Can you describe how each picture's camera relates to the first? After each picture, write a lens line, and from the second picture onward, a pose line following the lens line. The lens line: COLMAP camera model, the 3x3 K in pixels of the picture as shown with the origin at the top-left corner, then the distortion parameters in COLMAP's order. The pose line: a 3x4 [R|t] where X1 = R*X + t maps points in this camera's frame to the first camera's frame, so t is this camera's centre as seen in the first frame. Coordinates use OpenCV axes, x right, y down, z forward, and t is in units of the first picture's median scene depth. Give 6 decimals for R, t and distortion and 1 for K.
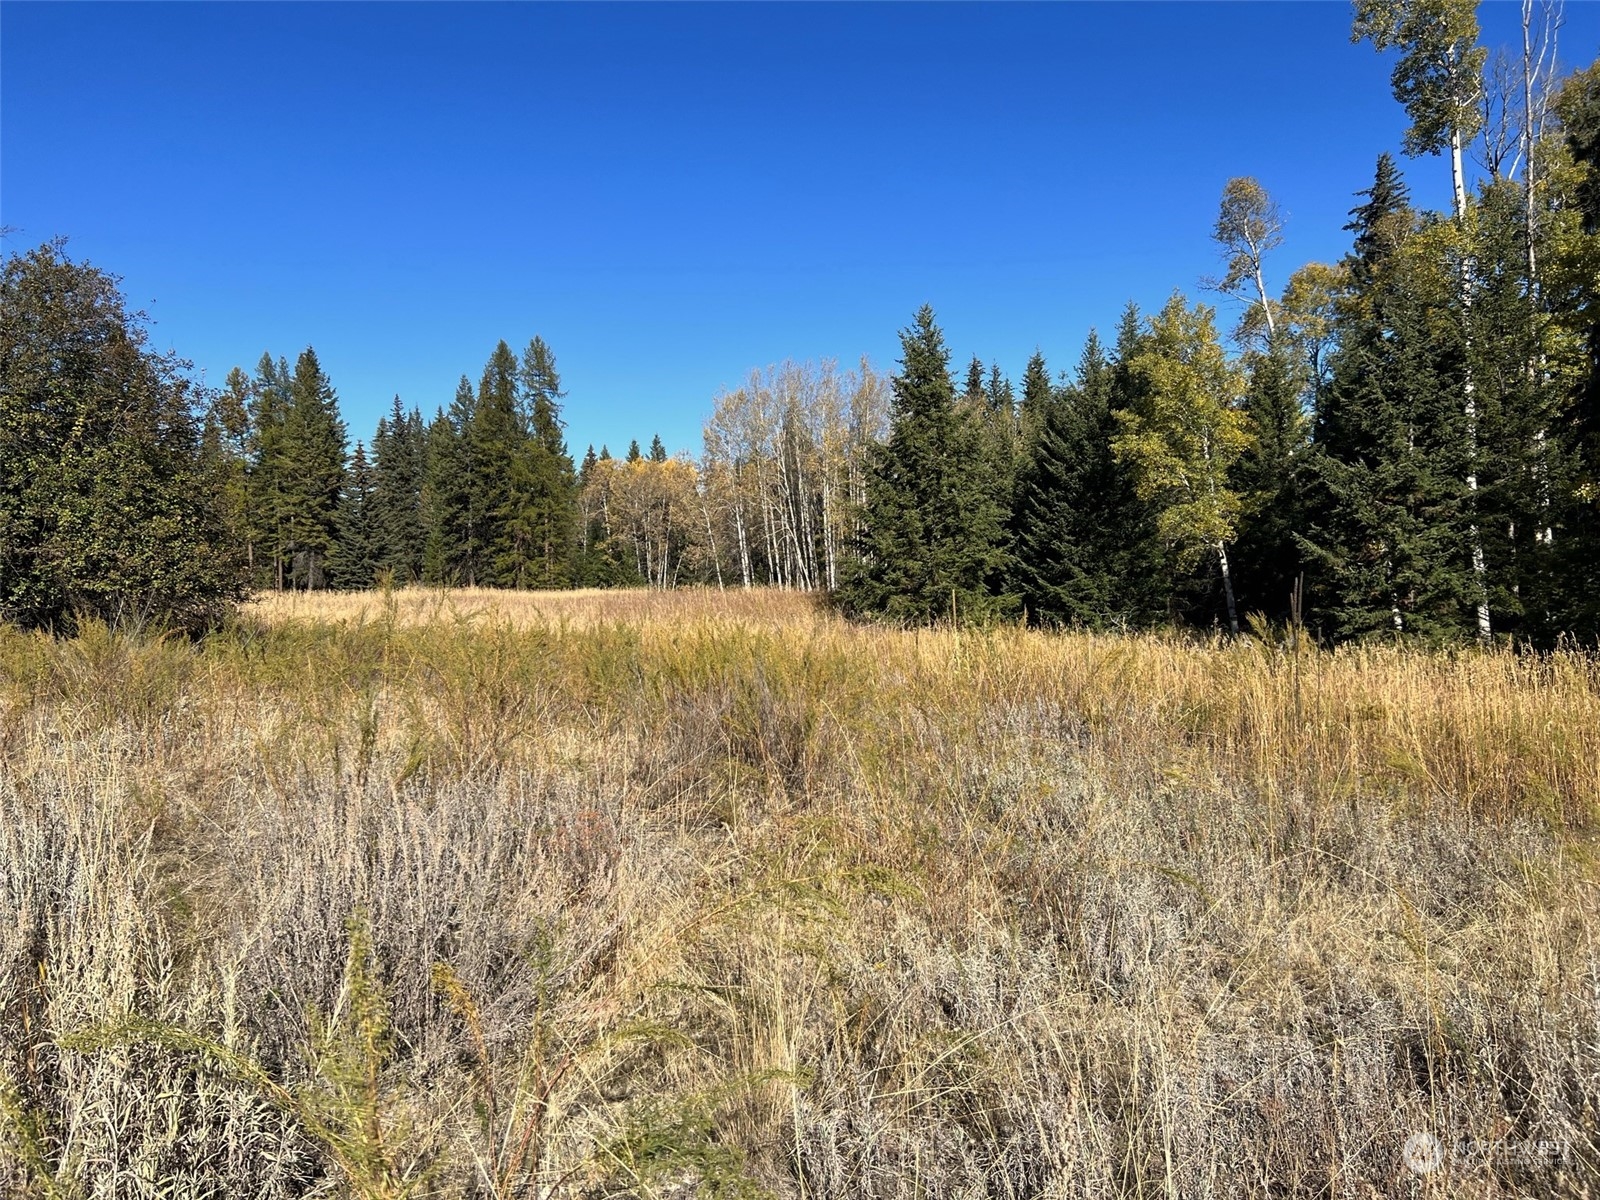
lens RADIAL K [[1191.0, 0, 812.0], [0, 1191.0, 603.0], [0, 0, 1]] dist [0.073337, -0.084643]
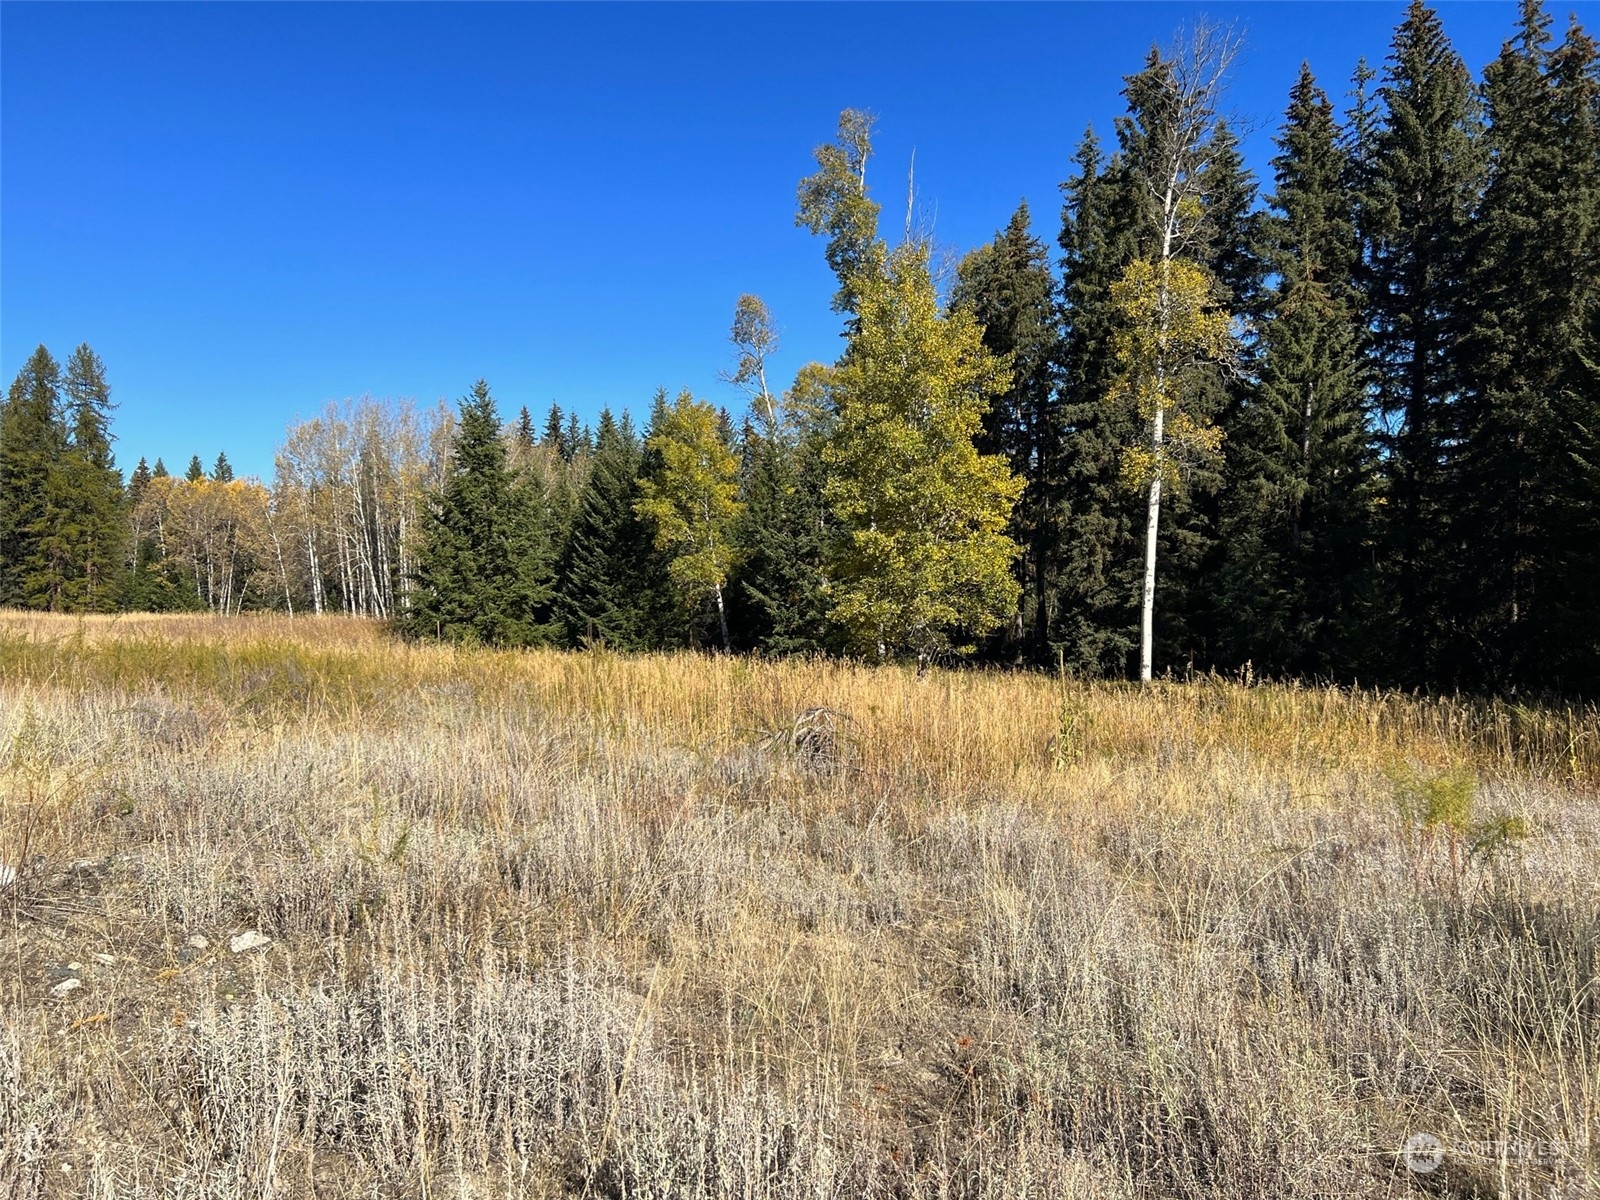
lens RADIAL K [[1191.0, 0, 812.0], [0, 1191.0, 603.0], [0, 0, 1]] dist [0.073337, -0.084643]
pose [[0.946212, 0.019333, 0.322970, 0.012918], [-0.011409, 0.999586, -0.026411, 0.000168], [-0.323346, 0.021306, 0.946041, -0.116866]]
